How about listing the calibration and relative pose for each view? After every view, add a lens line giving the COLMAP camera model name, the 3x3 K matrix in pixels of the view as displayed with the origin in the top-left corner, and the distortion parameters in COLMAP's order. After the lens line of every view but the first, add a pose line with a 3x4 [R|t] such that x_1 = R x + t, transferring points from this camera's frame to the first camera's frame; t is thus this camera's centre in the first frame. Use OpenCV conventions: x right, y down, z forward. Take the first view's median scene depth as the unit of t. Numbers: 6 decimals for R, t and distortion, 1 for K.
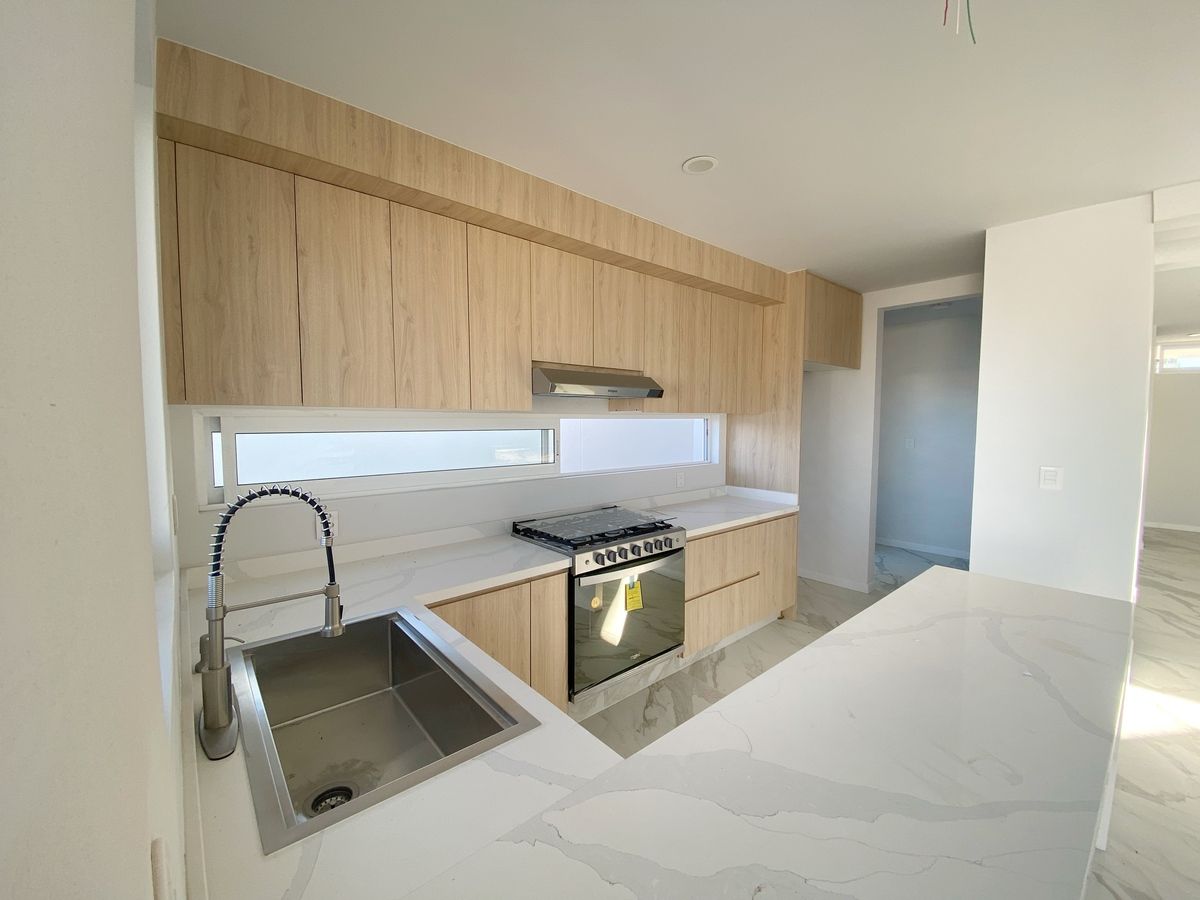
lens RADIAL K [[482.2, 0, 600.0], [0, 482.2, 450.0], [0, 0, 1]] dist [0.026349, -0.025570]
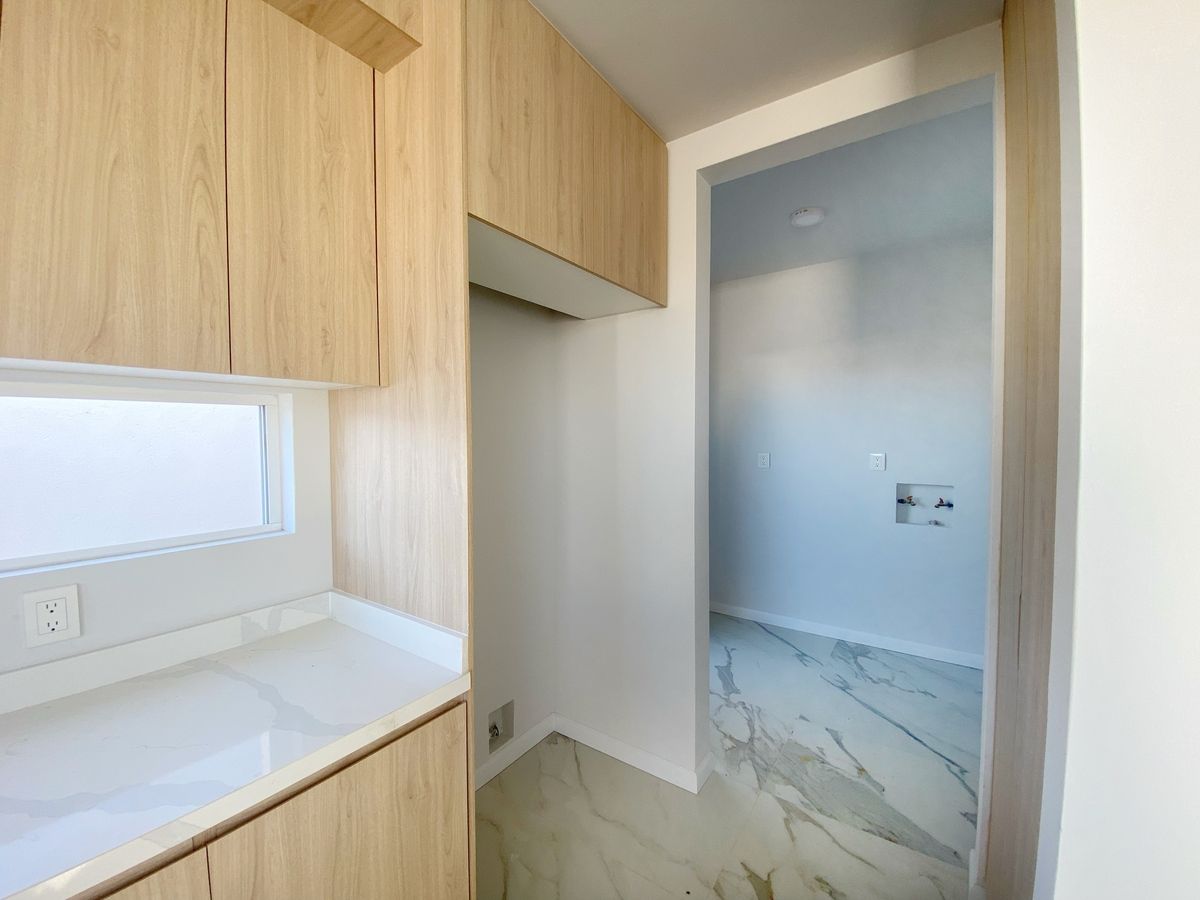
lens RADIAL K [[482.2, 0, 600.0], [0, 482.2, 450.0], [0, 0, 1]] dist [0.026349, -0.025570]
pose [[0.968433, -0.015358, 0.248800, 0.547506], [0.024789, 0.999086, -0.034819, -0.022098], [-0.248037, 0.039888, 0.967929, 0.879901]]
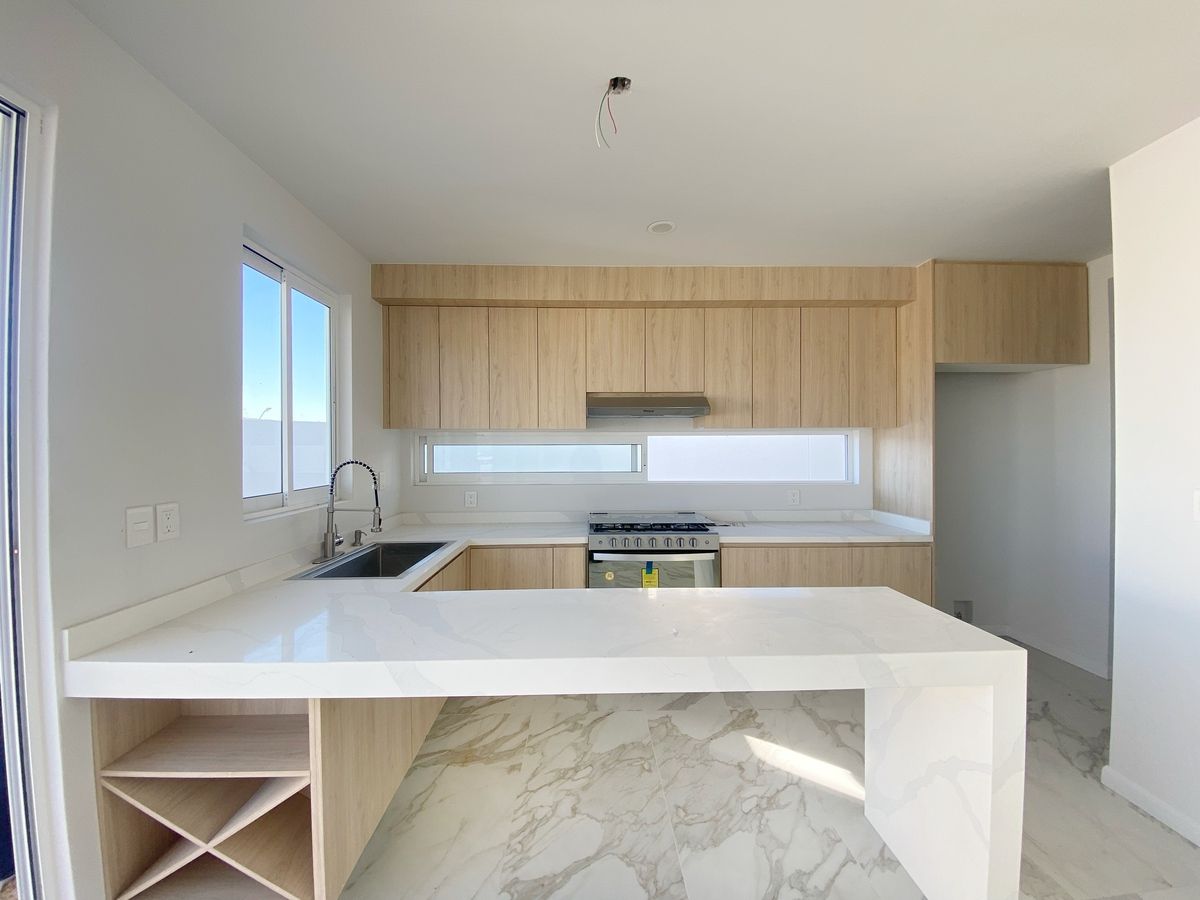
lens RADIAL K [[482.2, 0, 600.0], [0, 482.2, 450.0], [0, 0, 1]] dist [0.026349, -0.025570]
pose [[0.775850, -0.004609, -0.630900, 0.649480], [-0.035438, 0.998076, -0.050871, 0.040268], [0.629921, 0.061826, 0.774194, -0.024087]]
